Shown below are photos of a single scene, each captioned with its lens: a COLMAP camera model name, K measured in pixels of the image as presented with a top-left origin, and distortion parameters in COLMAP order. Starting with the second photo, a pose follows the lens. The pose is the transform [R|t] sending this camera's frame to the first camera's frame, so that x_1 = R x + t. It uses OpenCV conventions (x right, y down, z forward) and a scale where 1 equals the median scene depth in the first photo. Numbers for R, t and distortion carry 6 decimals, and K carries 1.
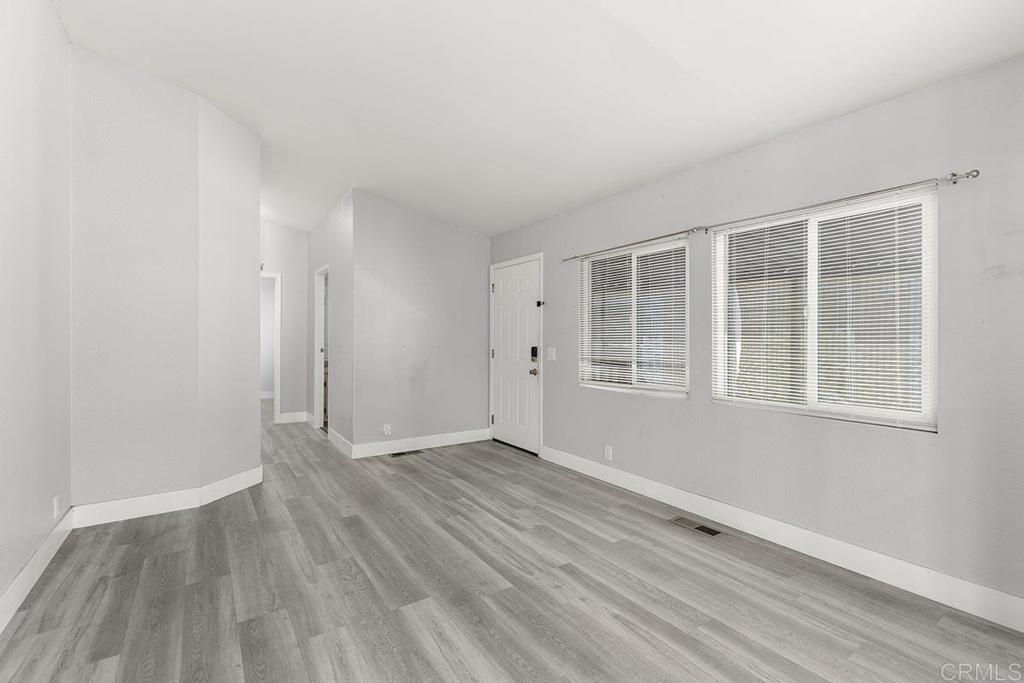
lens RADIAL K [[462.2, 0, 520.6], [0, 462.2, 336.6], [0, 0, 1]] dist [0.009388, -0.001889]
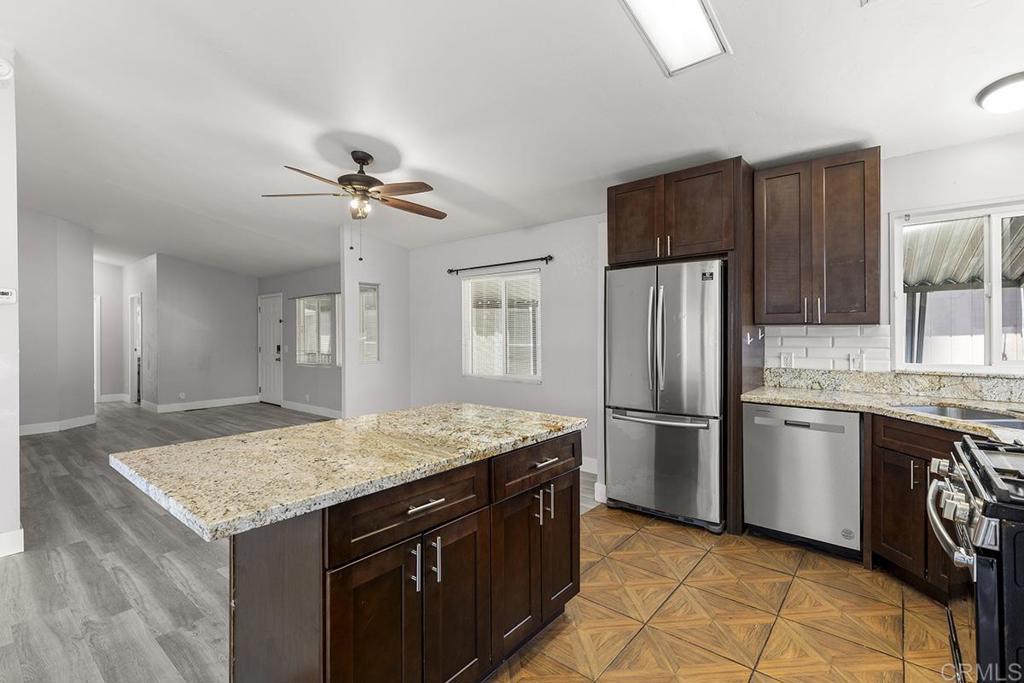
lens RADIAL K [[462.2, 0, 519.5], [0, 462.2, 334.4], [0, 0, 1]] dist [0.009388, -0.001889]
pose [[0.959829, -0.006535, 0.280509, 0.419121], [0.006590, 0.999978, 0.000745, -0.015248], [-0.280508, 0.001133, 0.959851, -0.970351]]
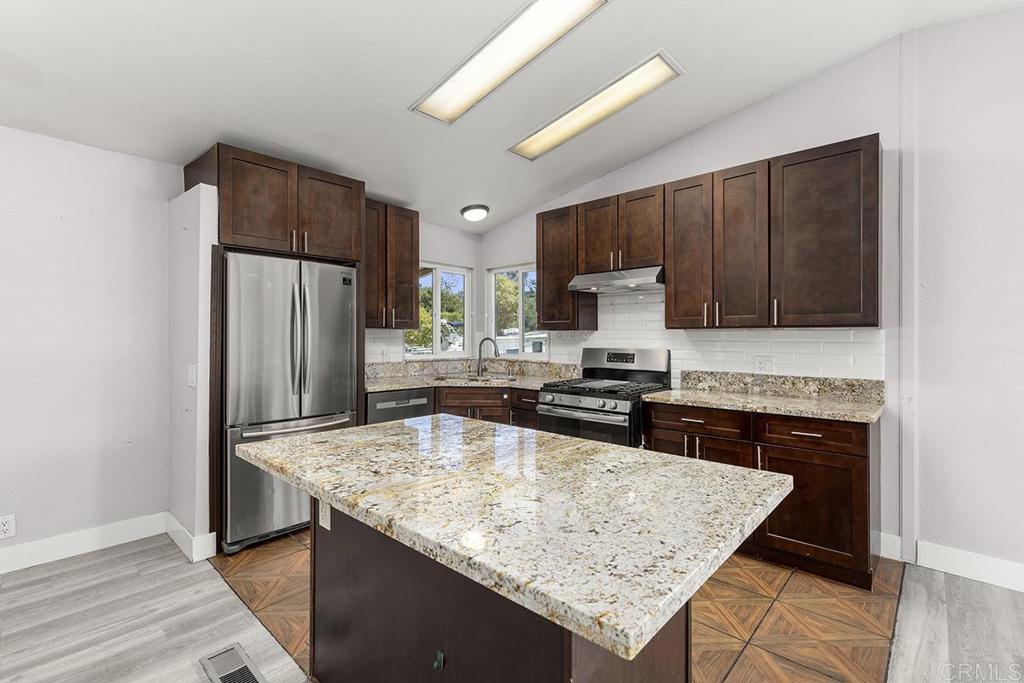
lens RADIAL K [[462.2, 0, 517.6], [0, 462.2, 337.7], [0, 0, 1]] dist [0.009388, -0.001889]
pose [[-0.233213, -0.007334, 0.972398, 0.119847], [-0.005762, 0.999964, 0.006160, -0.015216], [-0.972408, -0.004166, -0.233247, -0.519549]]
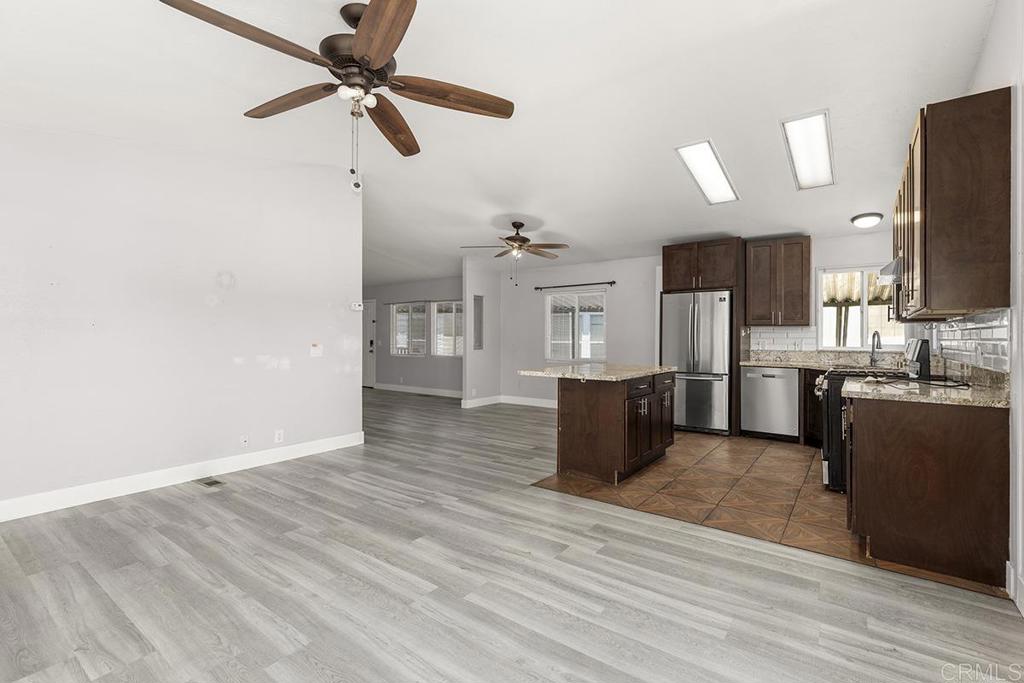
lens RADIAL K [[462.2, 0, 514.4], [0, 462.2, 335.3], [0, 0, 1]] dist [0.009388, -0.001889]
pose [[0.945246, 0.001793, 0.326354, -0.049093], [-0.001027, 0.999996, -0.002520, 0.003022], [-0.326357, 0.002047, 0.945244, -1.384858]]
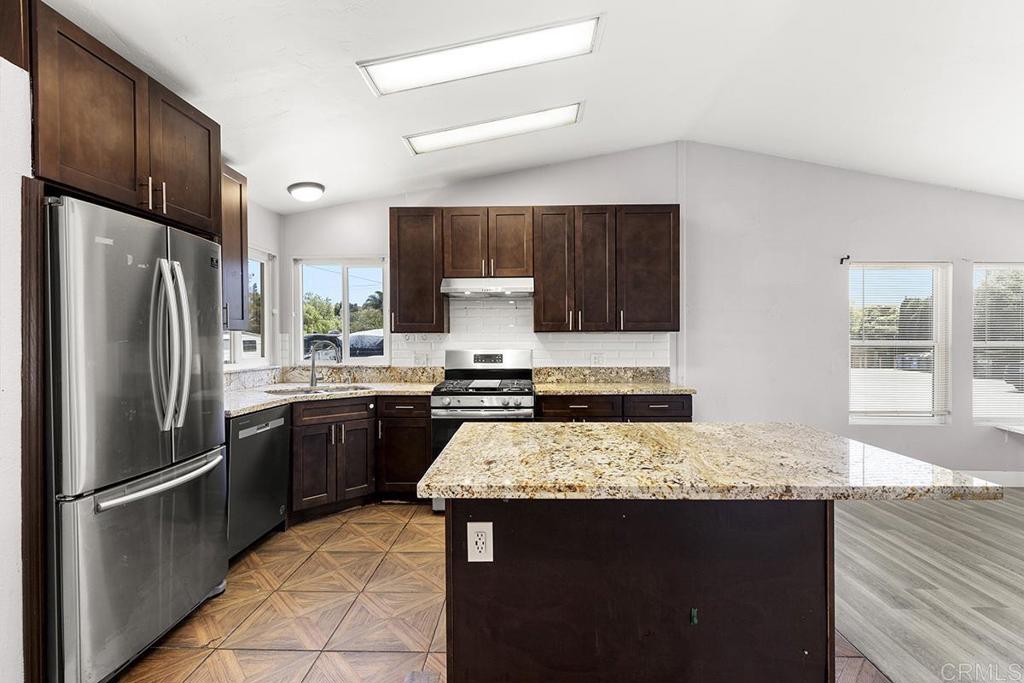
lens RADIAL K [[462.2, 0, 520.4], [0, 462.2, 341.3], [0, 0, 1]] dist [0.009388, -0.001889]
pose [[-0.818493, -0.004684, 0.574497, 0.304860], [-0.001277, 0.999979, 0.006334, -0.014413], [-0.574515, 0.004451, -0.818482, -0.220295]]
